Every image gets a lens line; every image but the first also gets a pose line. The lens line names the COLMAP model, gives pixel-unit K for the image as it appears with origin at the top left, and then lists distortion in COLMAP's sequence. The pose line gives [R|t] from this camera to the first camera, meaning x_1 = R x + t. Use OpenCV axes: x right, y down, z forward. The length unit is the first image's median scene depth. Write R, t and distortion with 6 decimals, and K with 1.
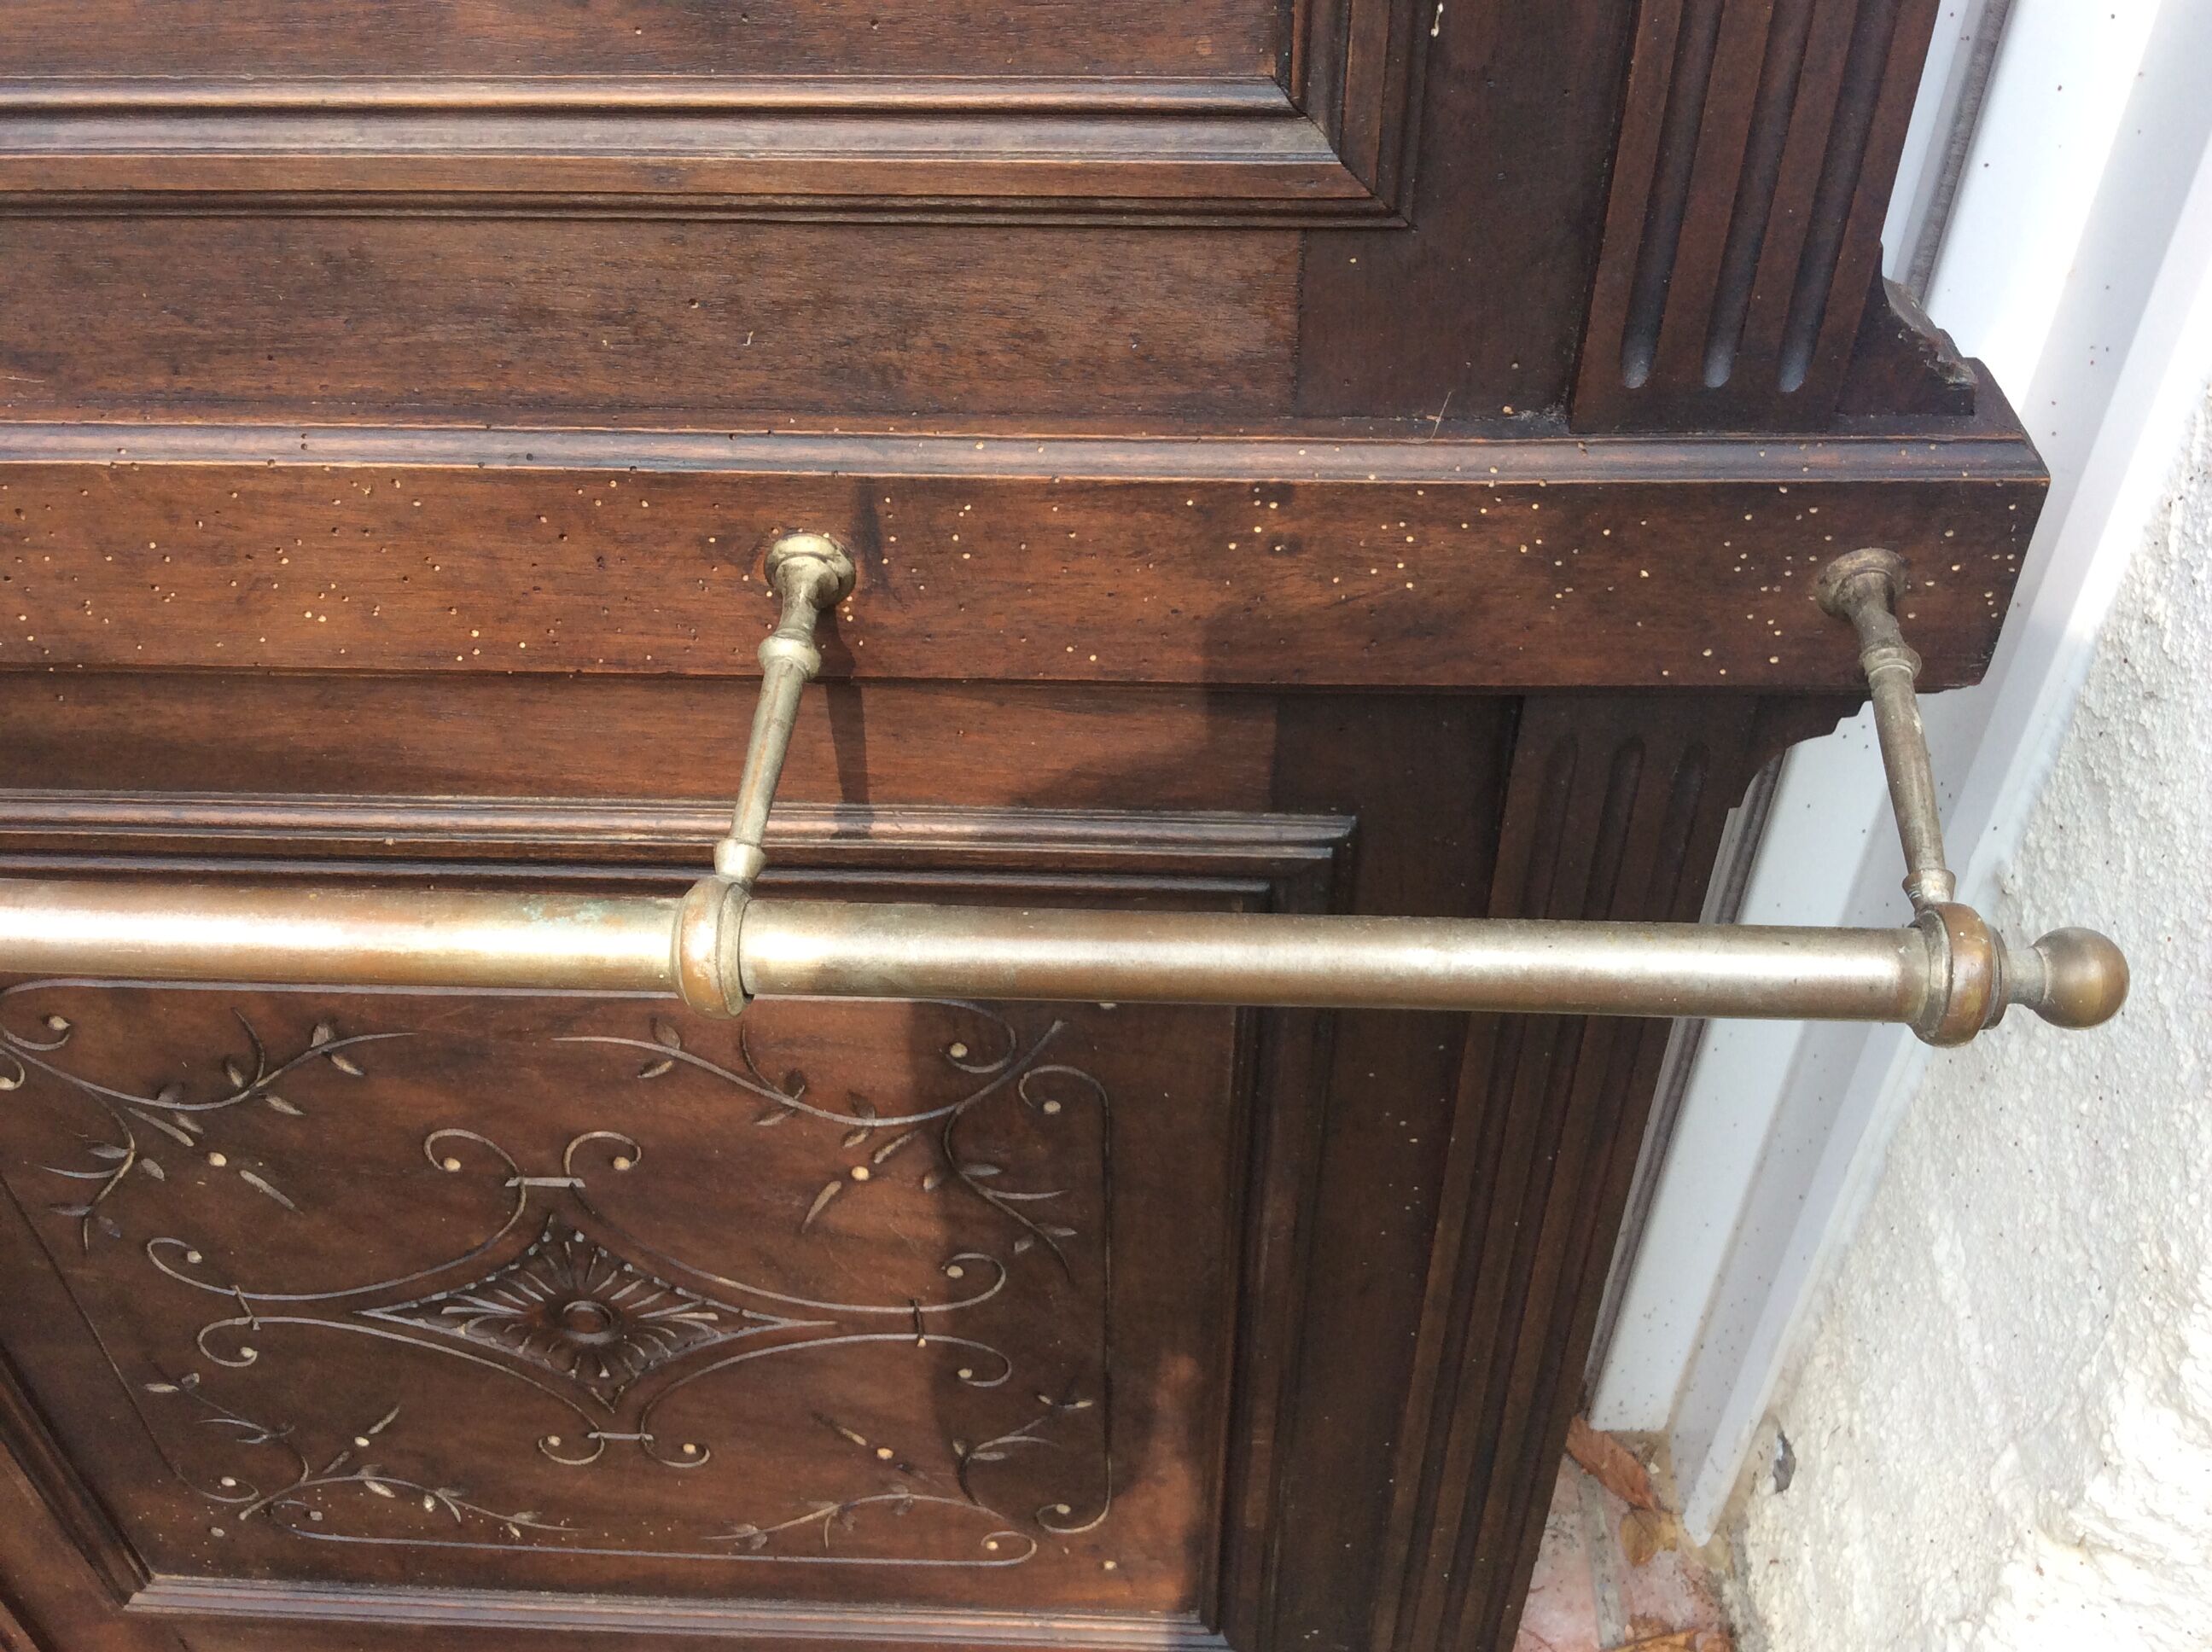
lens RADIAL K [[2045.1, 0, 1106.0], [0, 2045.1, 826.0], [0, 0, 1]] dist [0.119256, -0.219466]
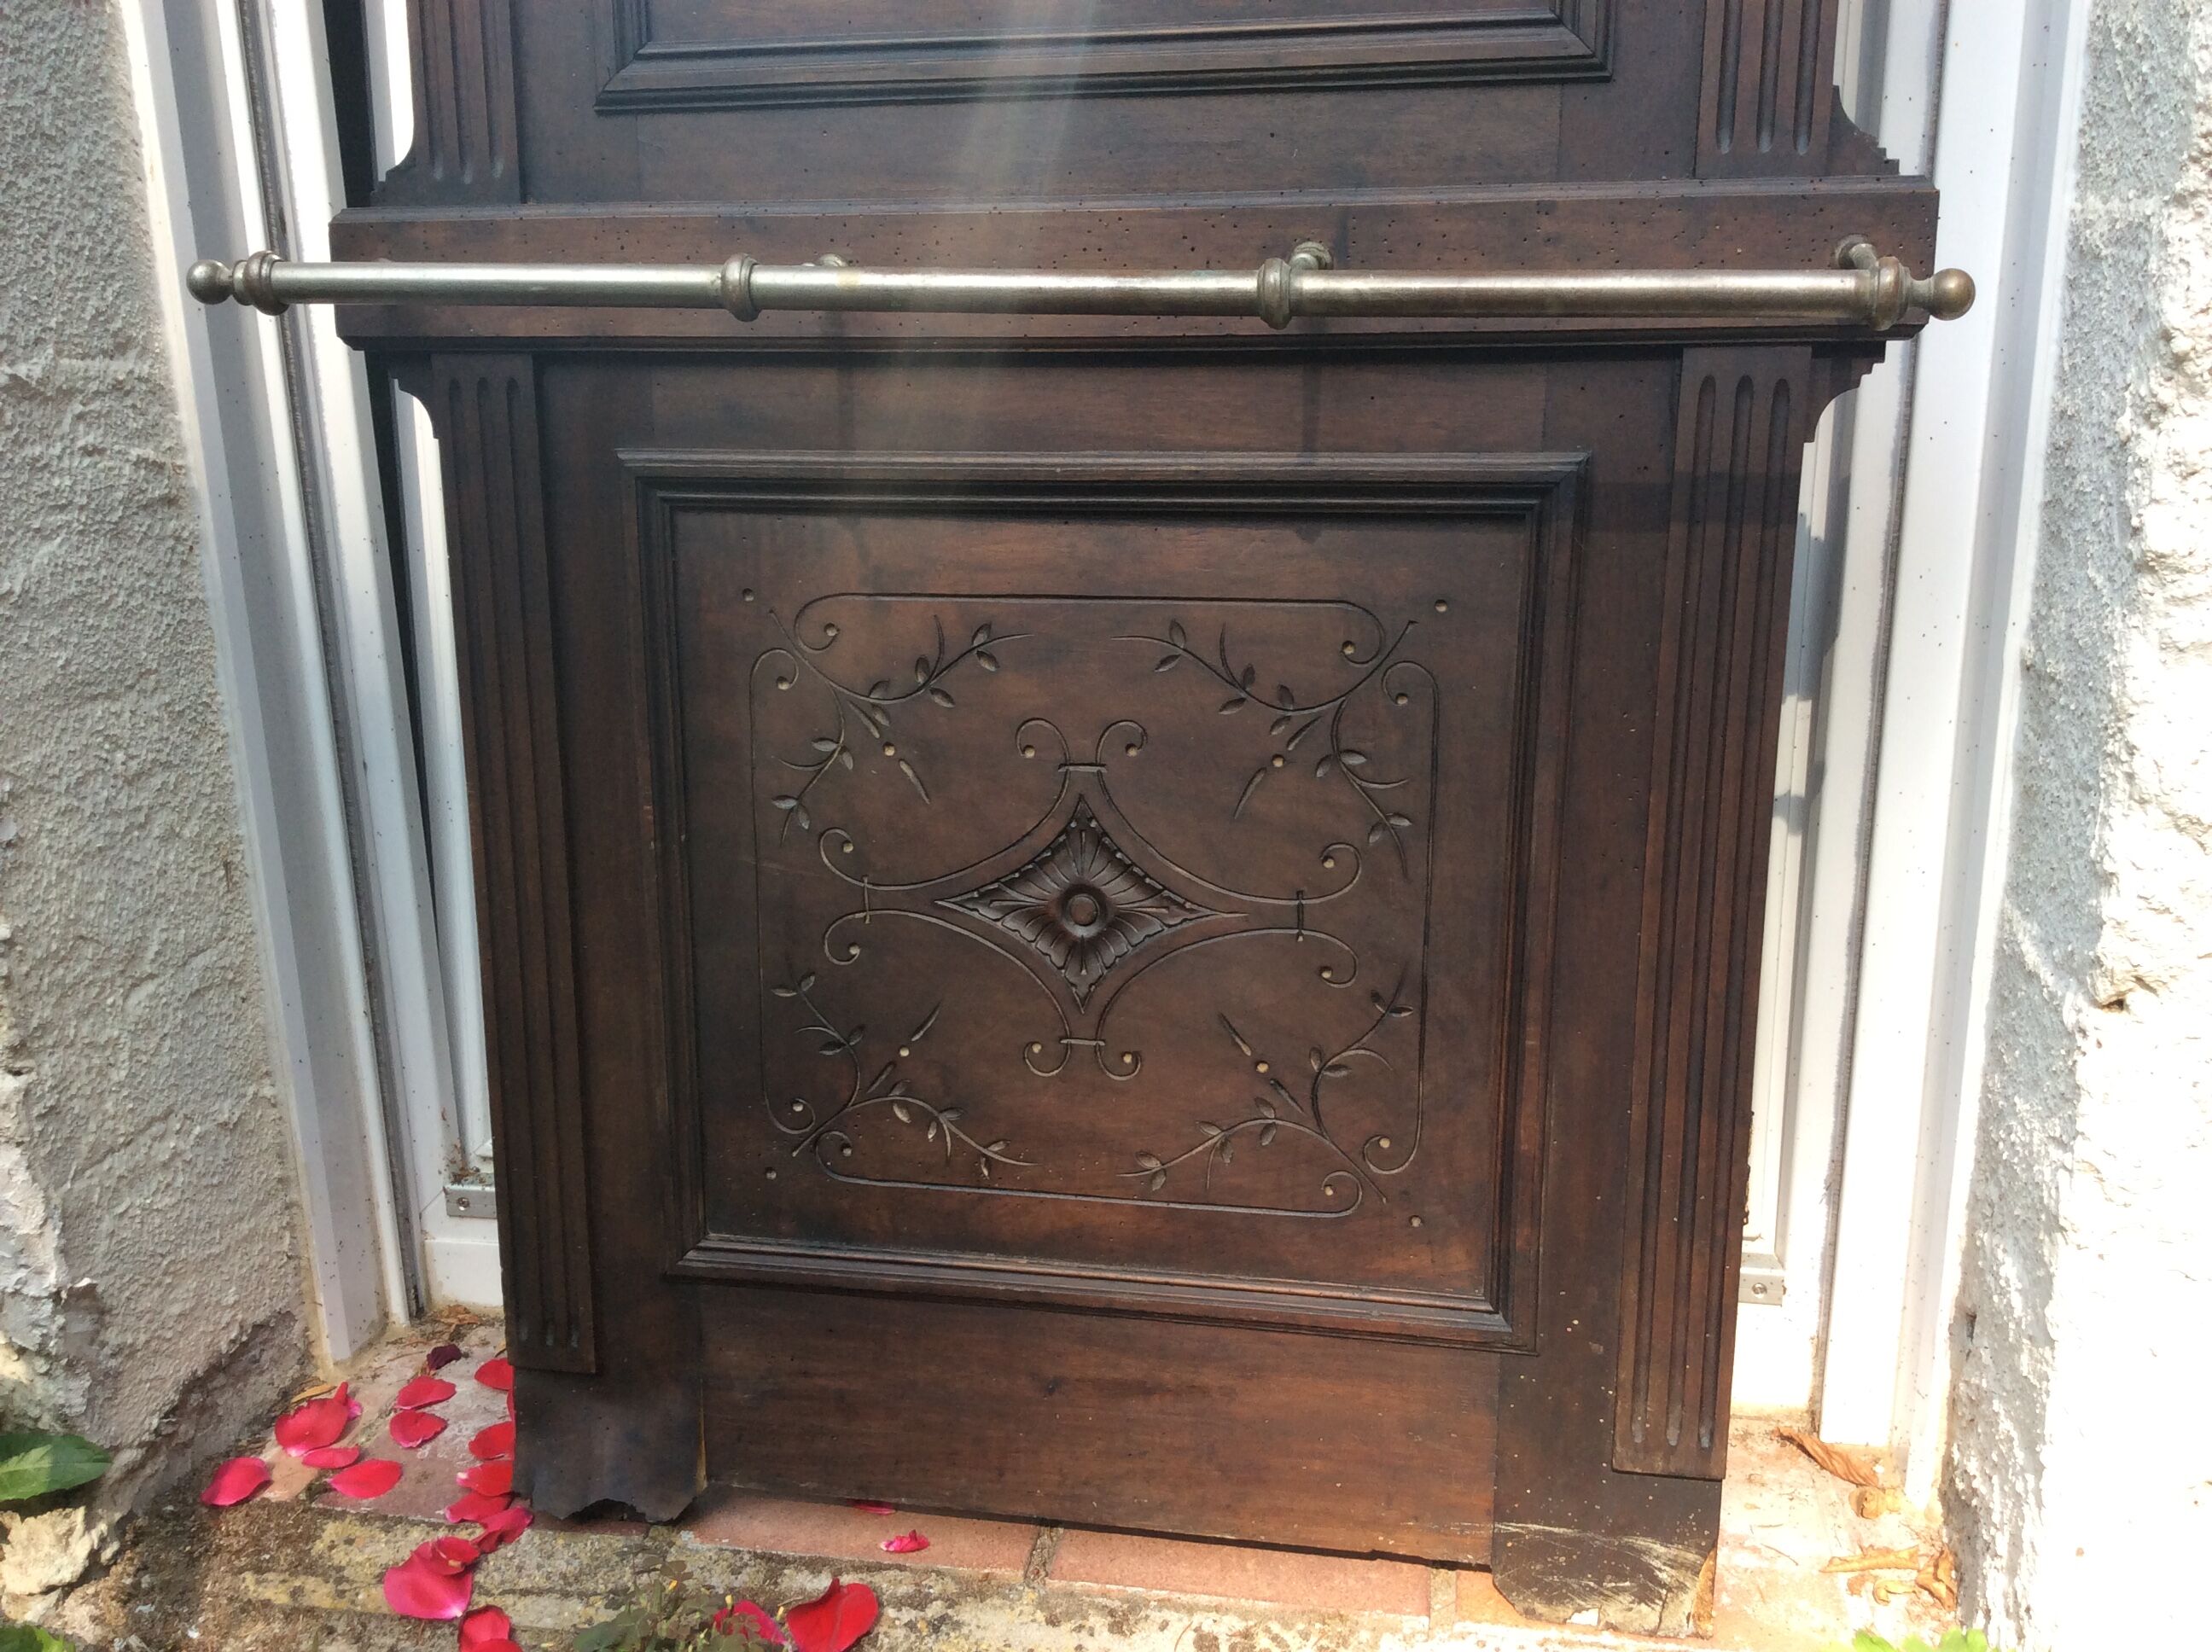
lens RADIAL K [[2045.1, 0, 1106.0], [0, 2045.1, 826.0], [0, 0, 1]] dist [0.119256, -0.219466]
pose [[0.989200, 0.042751, -0.140197, -0.036703], [-0.105345, 0.872427, -0.477257, 1.388810], [0.101908, 0.486872, 0.867508, -0.526371]]
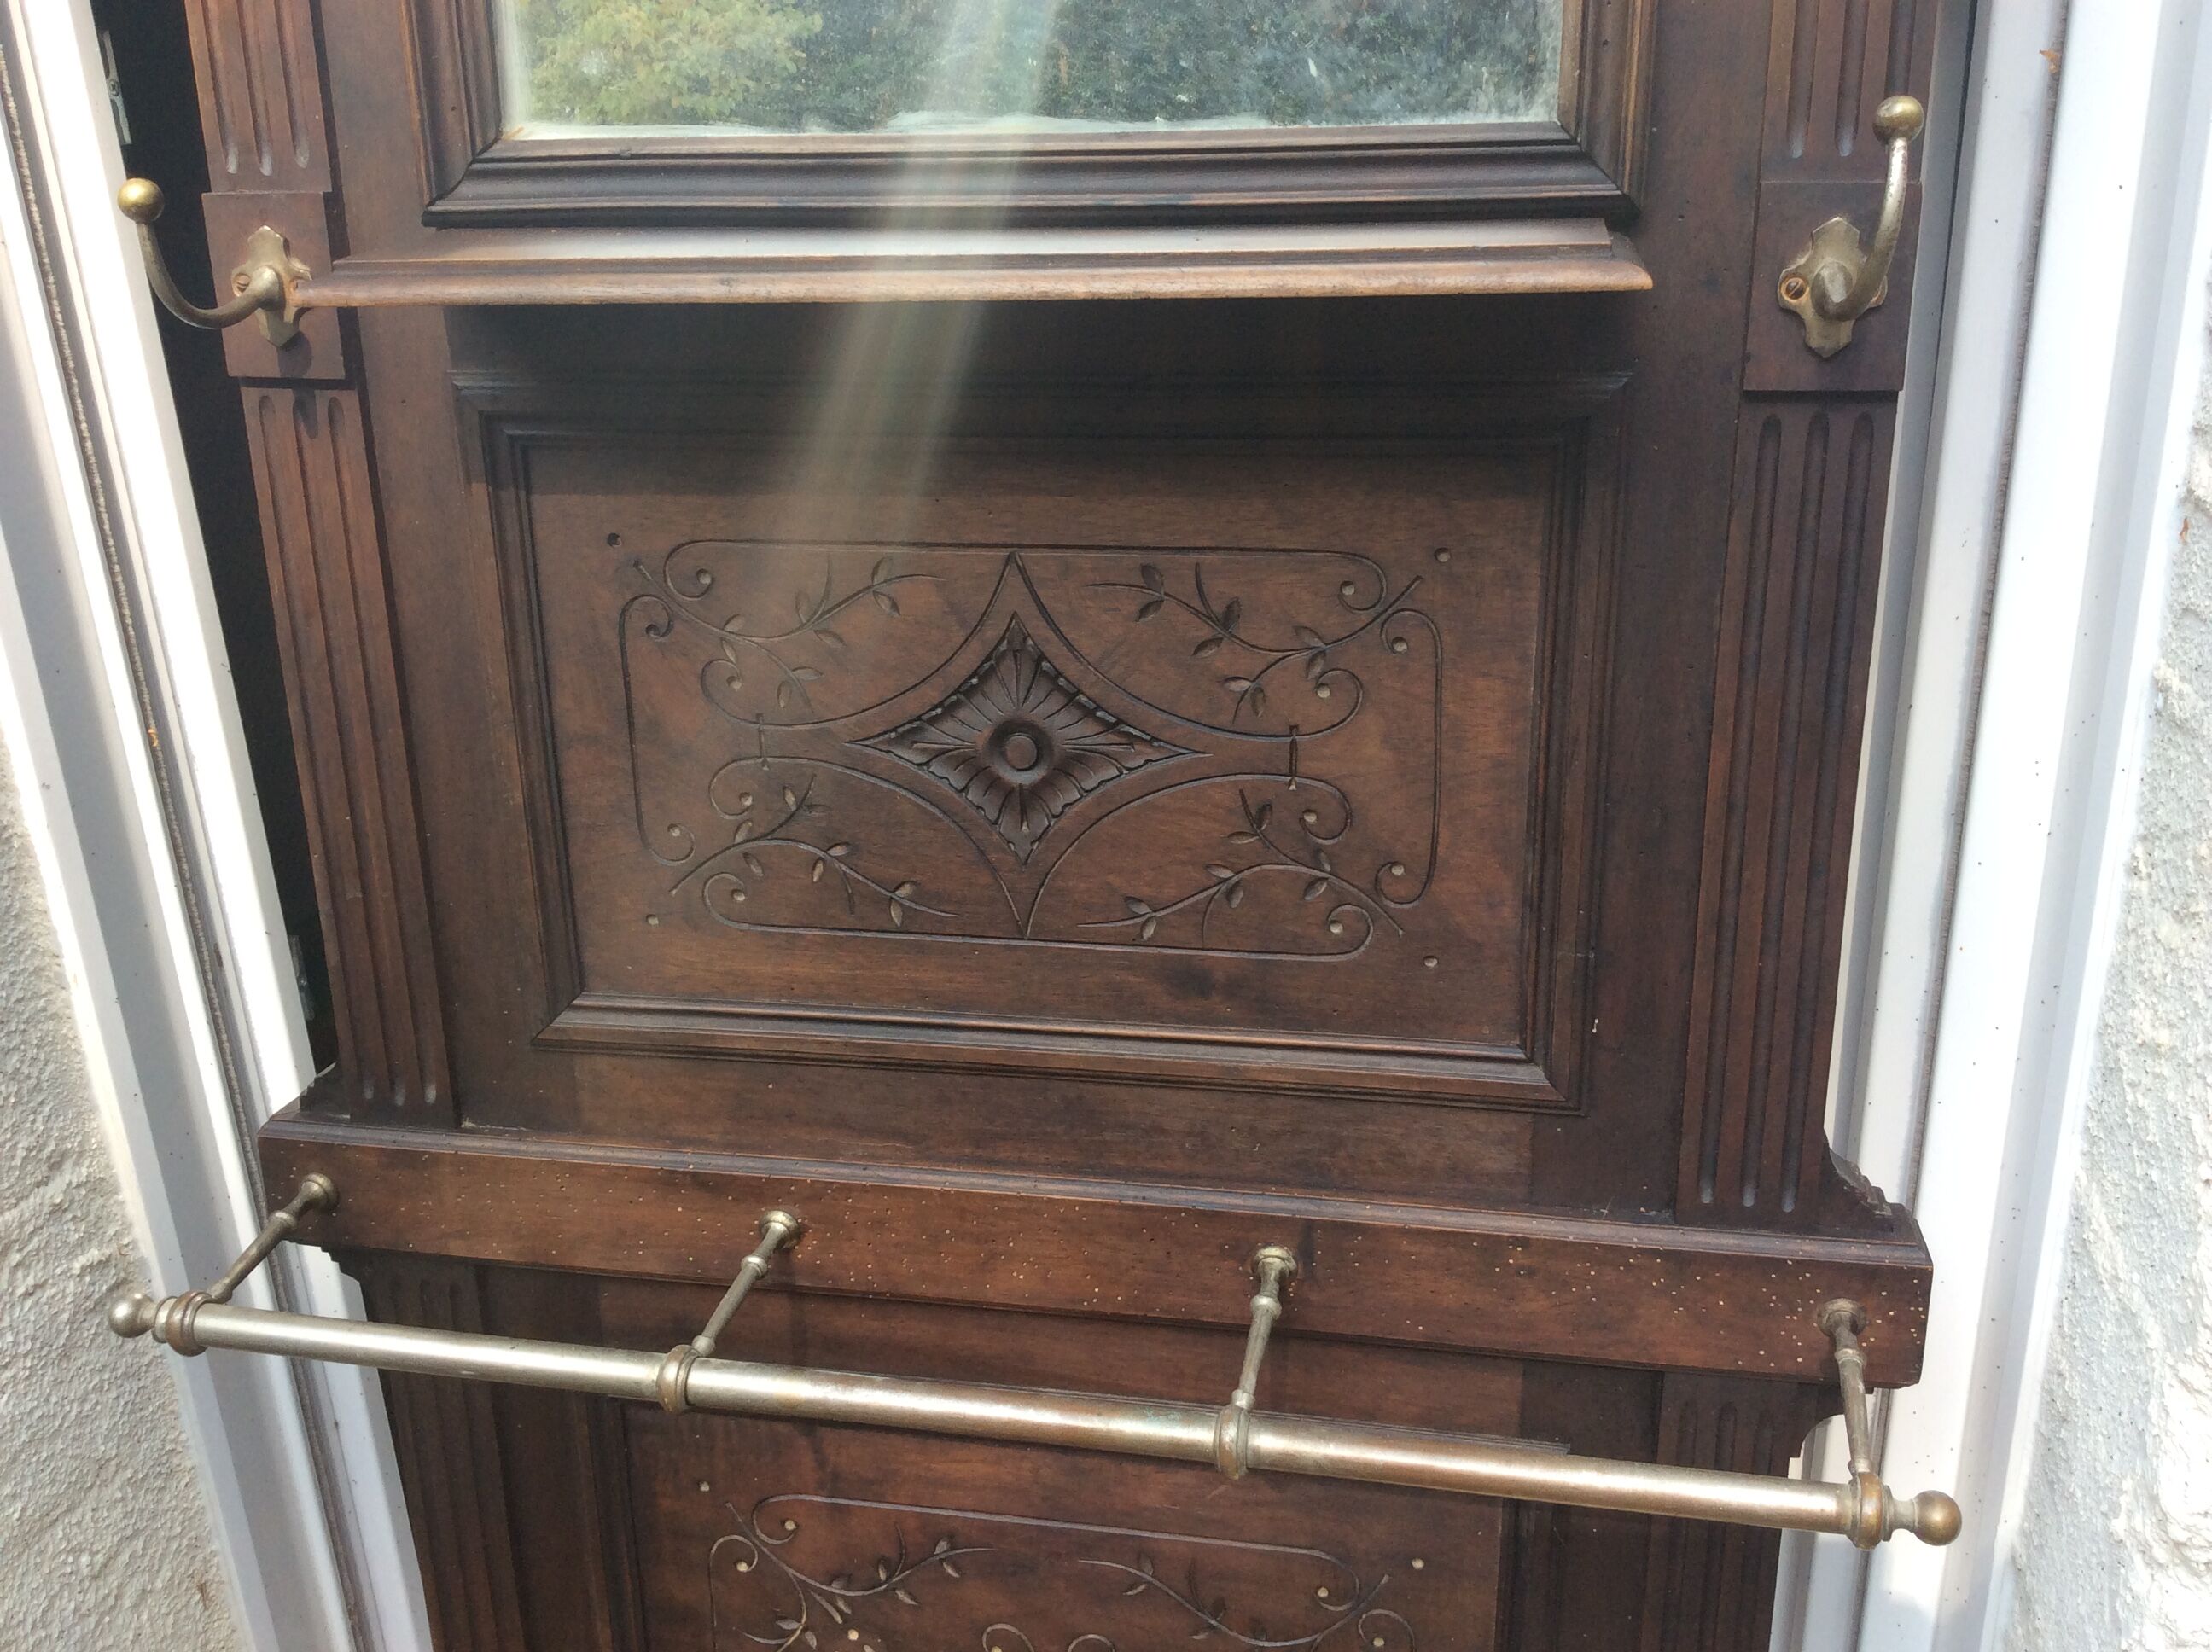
lens RADIAL K [[2052.3, 0, 1106.0], [0, 2052.3, 826.0], [0, 0, 1]] dist [0.090483, -0.156108]
pose [[0.987866, 0.040391, -0.149966, -0.027423], [-0.095981, 0.917900, -0.385028, 0.264005], [0.122102, 0.394750, 0.910639, -0.975641]]
